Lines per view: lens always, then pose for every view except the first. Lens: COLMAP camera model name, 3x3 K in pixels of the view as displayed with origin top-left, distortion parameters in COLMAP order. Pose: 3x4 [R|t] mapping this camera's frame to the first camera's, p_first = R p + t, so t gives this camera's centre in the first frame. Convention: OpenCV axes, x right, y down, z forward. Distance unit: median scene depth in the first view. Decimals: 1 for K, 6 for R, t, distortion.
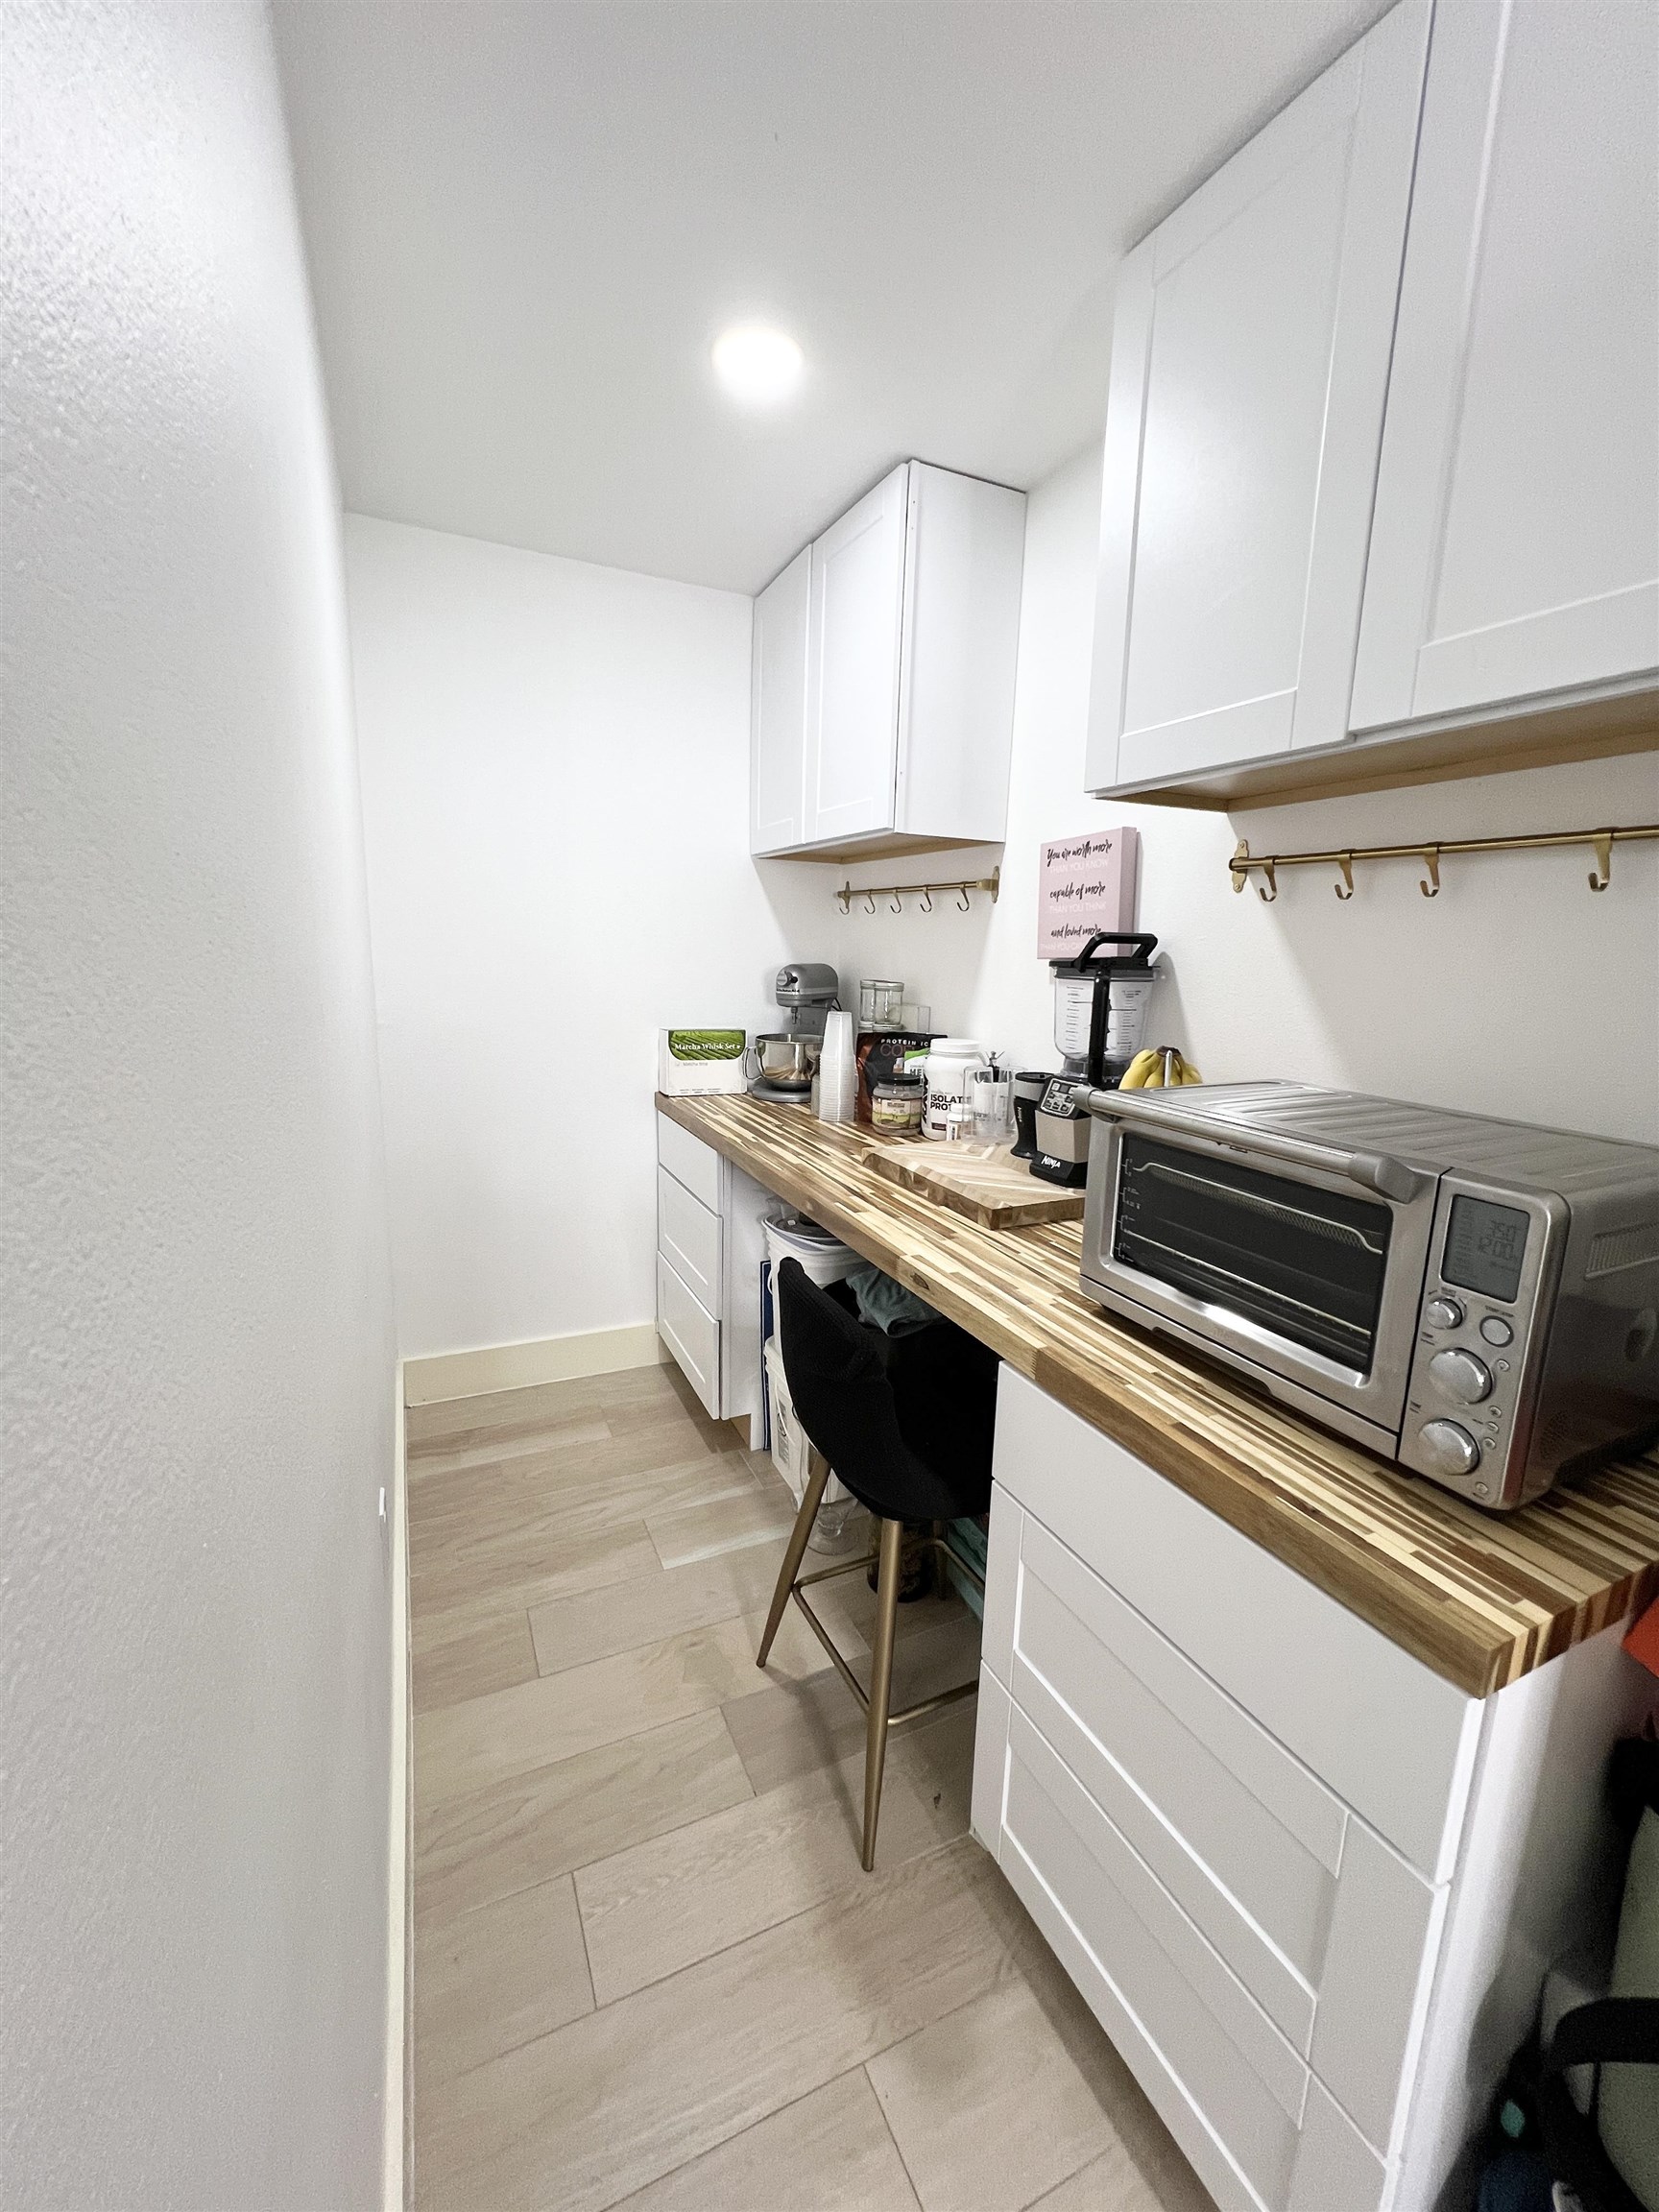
lens RADIAL K [[886.9, 0, 811.1], [0, 886.9, 1102.4], [0, 0, 1]] dist [-0.000953, -0.001432]
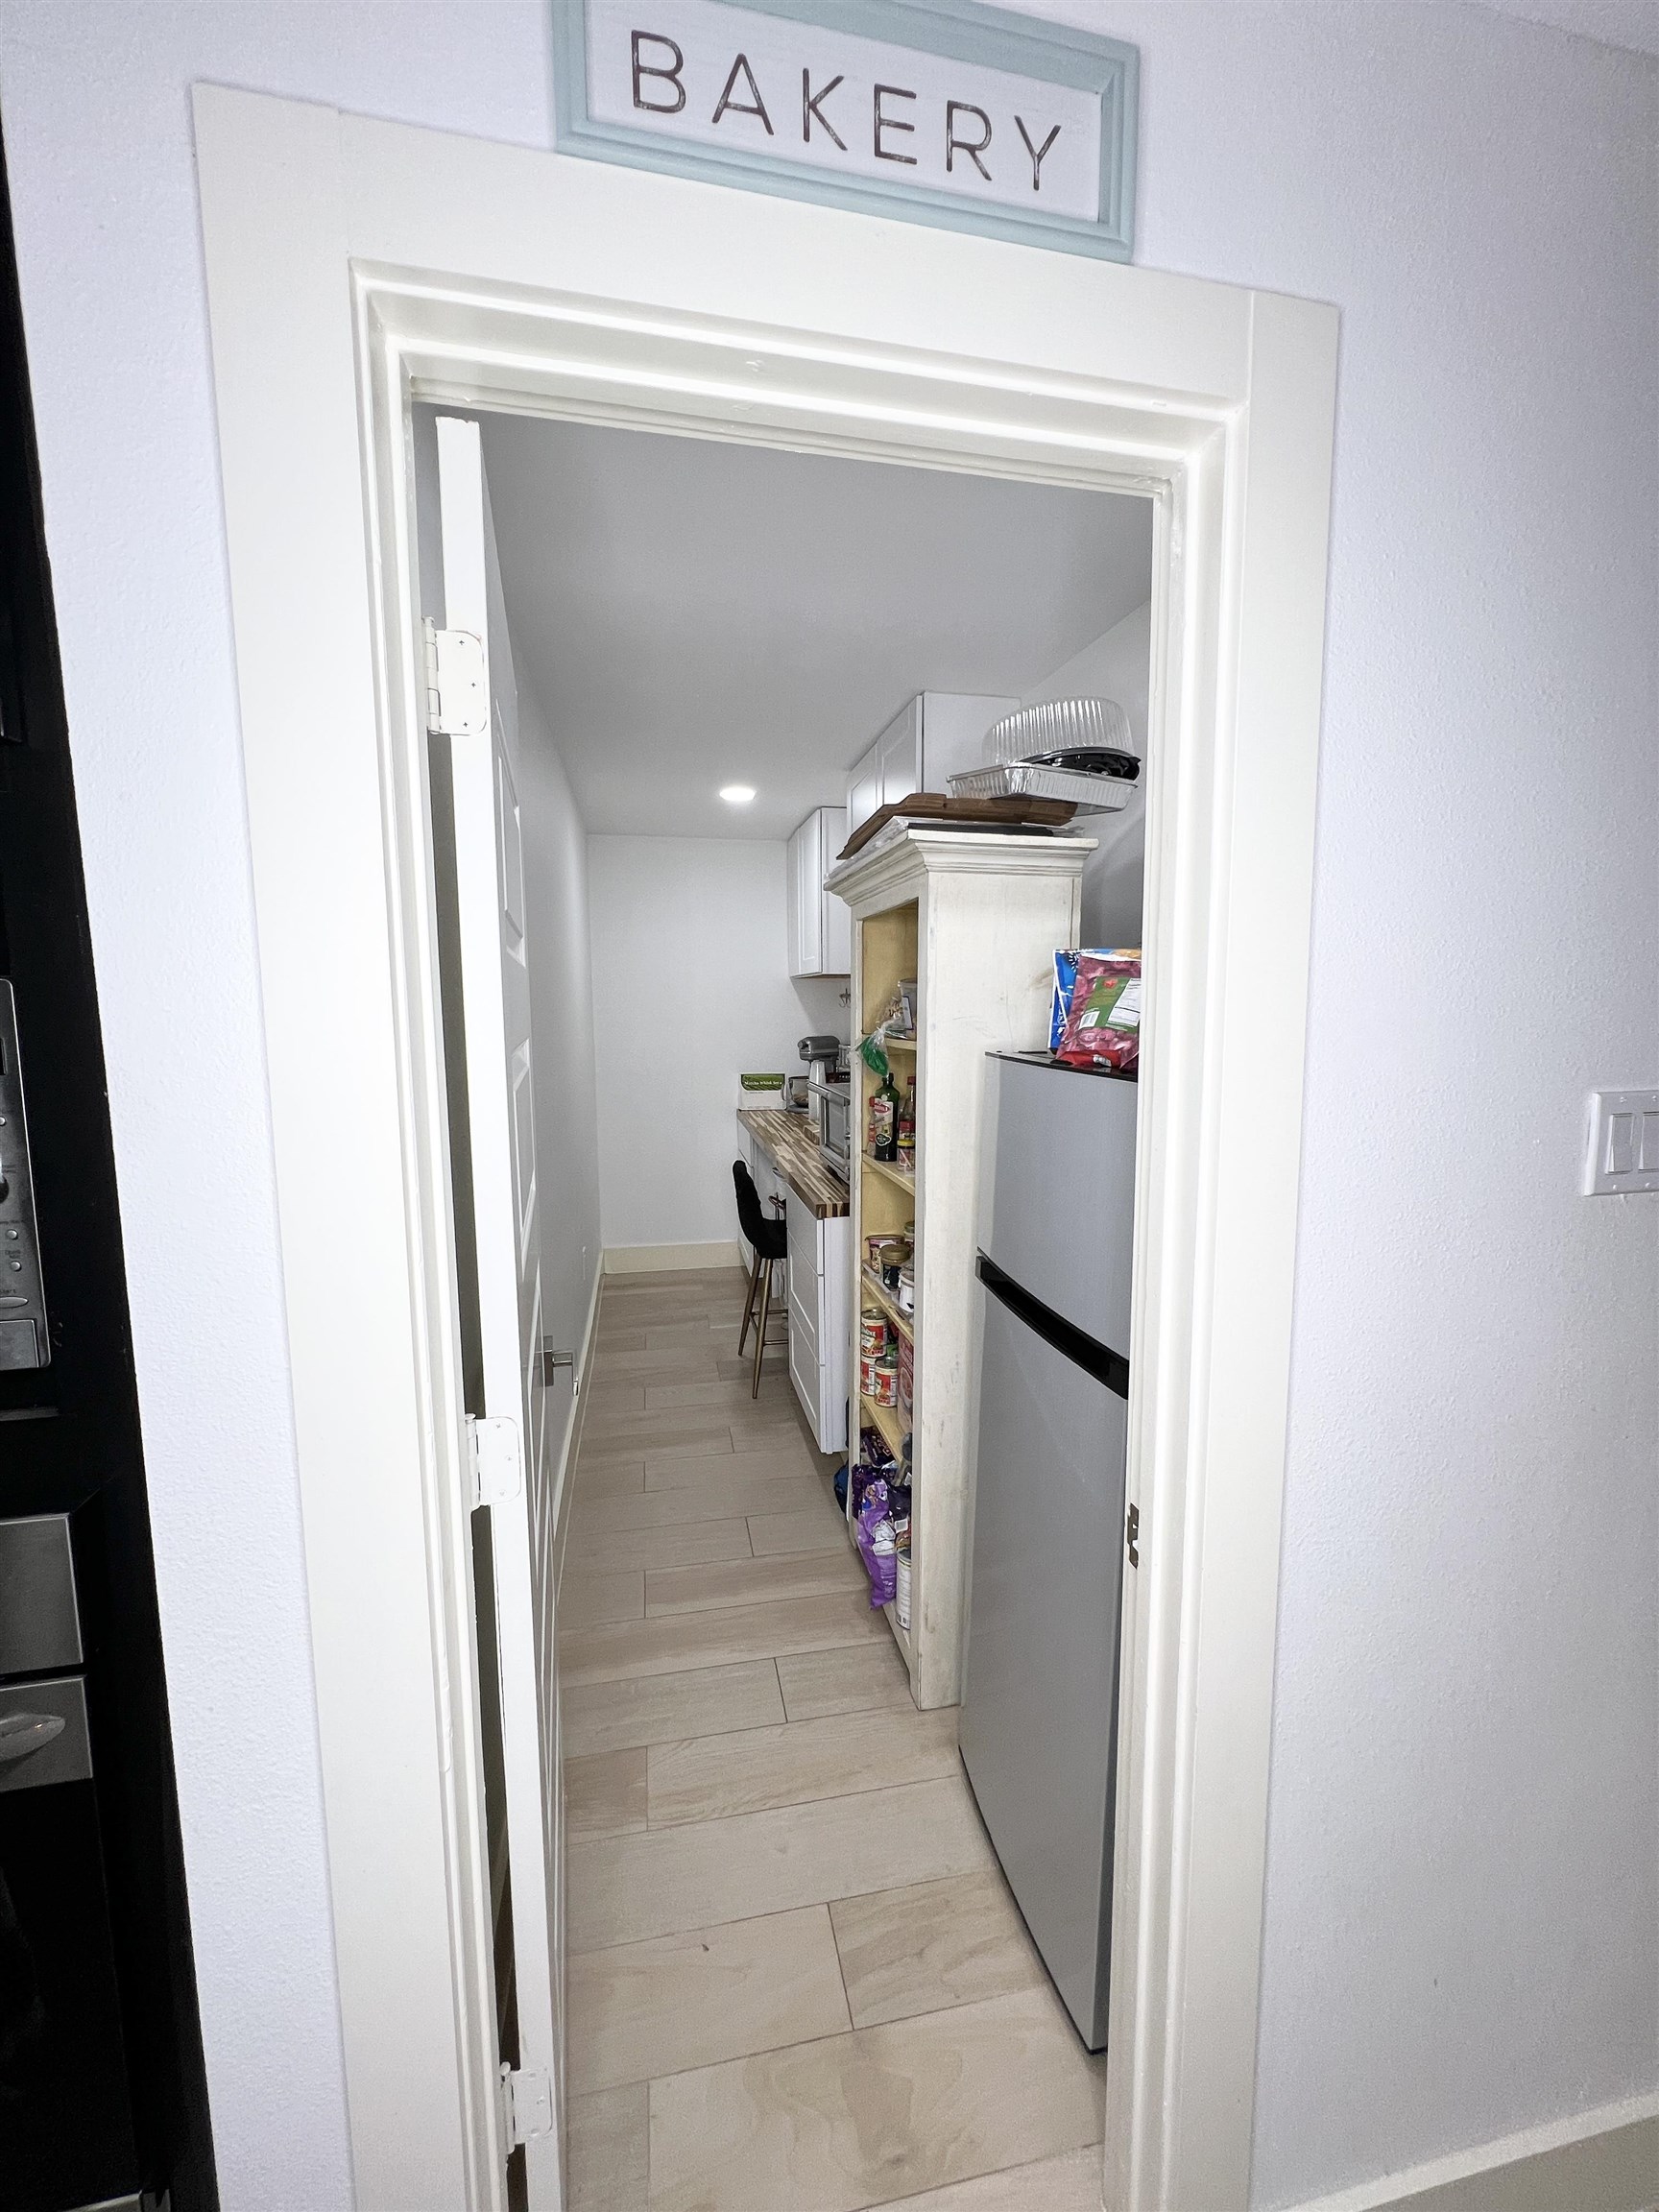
lens RADIAL K [[886.9, 0, 834.9], [0, 886.9, 1106.8], [0, 0, 1]] dist [-0.000953, -0.001432]
pose [[0.976441, -0.005663, -0.215711, 0.421661], [-0.009228, 0.997645, -0.067960, 0.107826], [0.215588, 0.068350, 0.974089, -0.736946]]
